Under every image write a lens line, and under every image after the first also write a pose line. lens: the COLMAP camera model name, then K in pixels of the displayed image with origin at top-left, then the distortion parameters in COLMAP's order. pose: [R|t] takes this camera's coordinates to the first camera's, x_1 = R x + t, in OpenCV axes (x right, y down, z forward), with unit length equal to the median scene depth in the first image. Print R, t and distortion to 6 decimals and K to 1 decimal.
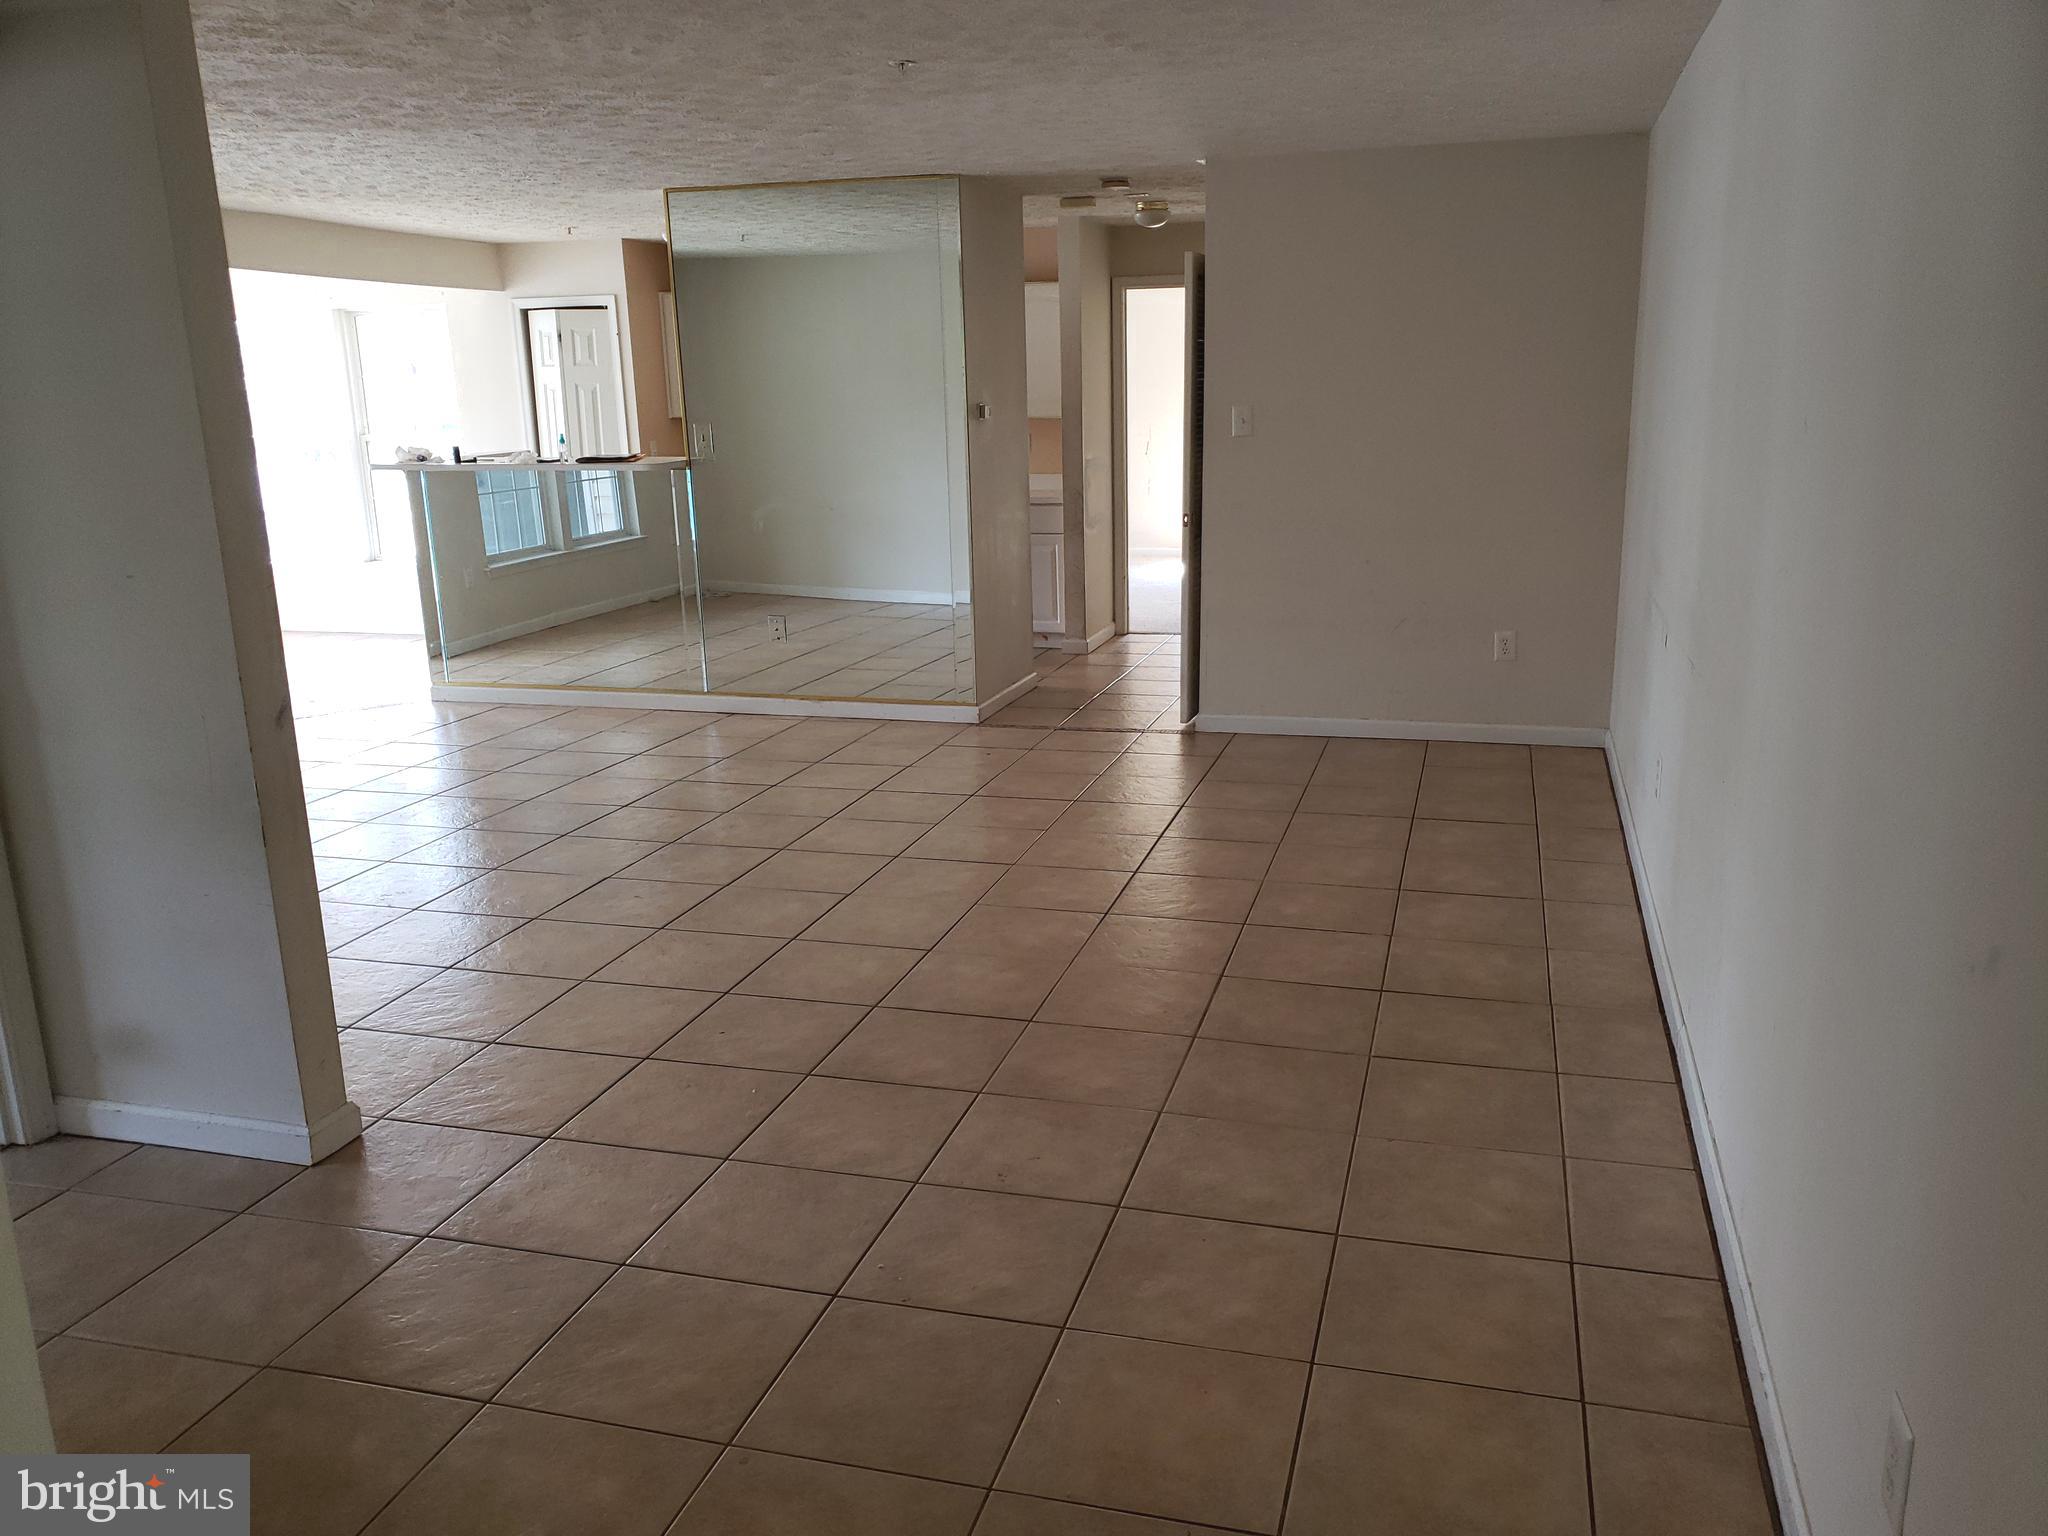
lens RADIAL K [[1584.0, 0, 1051.6], [0, 1584.0, 765.9], [0, 0, 1]] dist [0.139472, -0.281559]
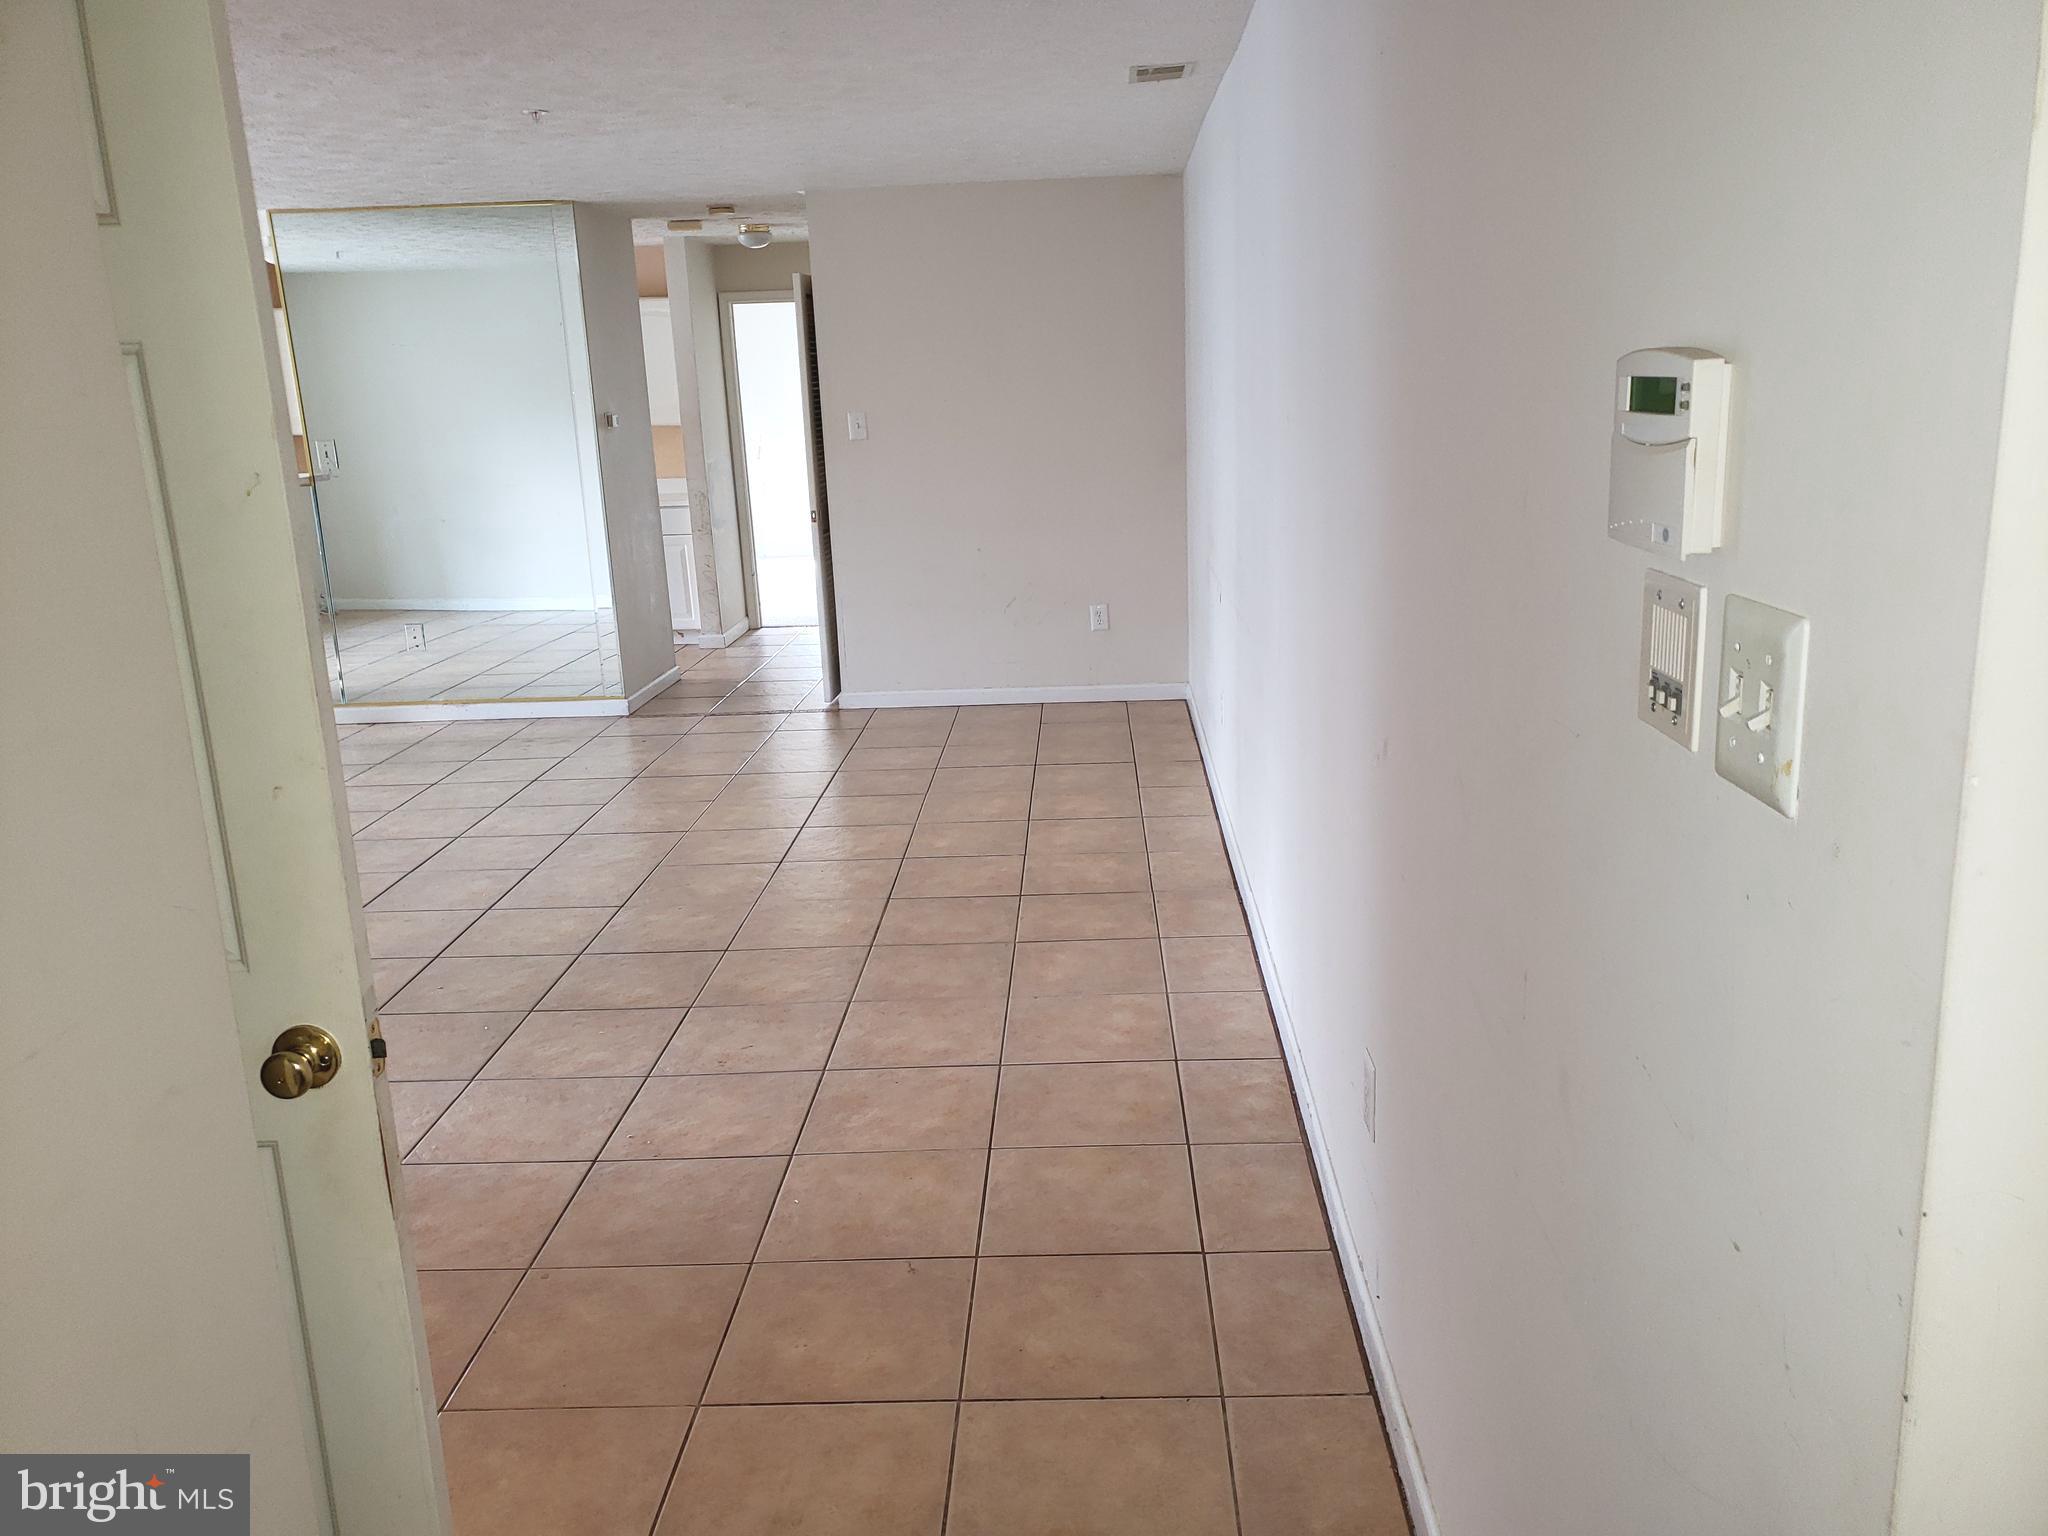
lens RADIAL K [[1584.0, 0, 1051.6], [0, 1584.0, 765.9], [0, 0, 1]] dist [0.139472, -0.281559]
pose [[0.969270, -0.073890, 0.234641, -0.035399], [0.074645, 0.997194, 0.005672, 0.029972], [-0.234402, 0.012017, 0.972066, -0.137209]]
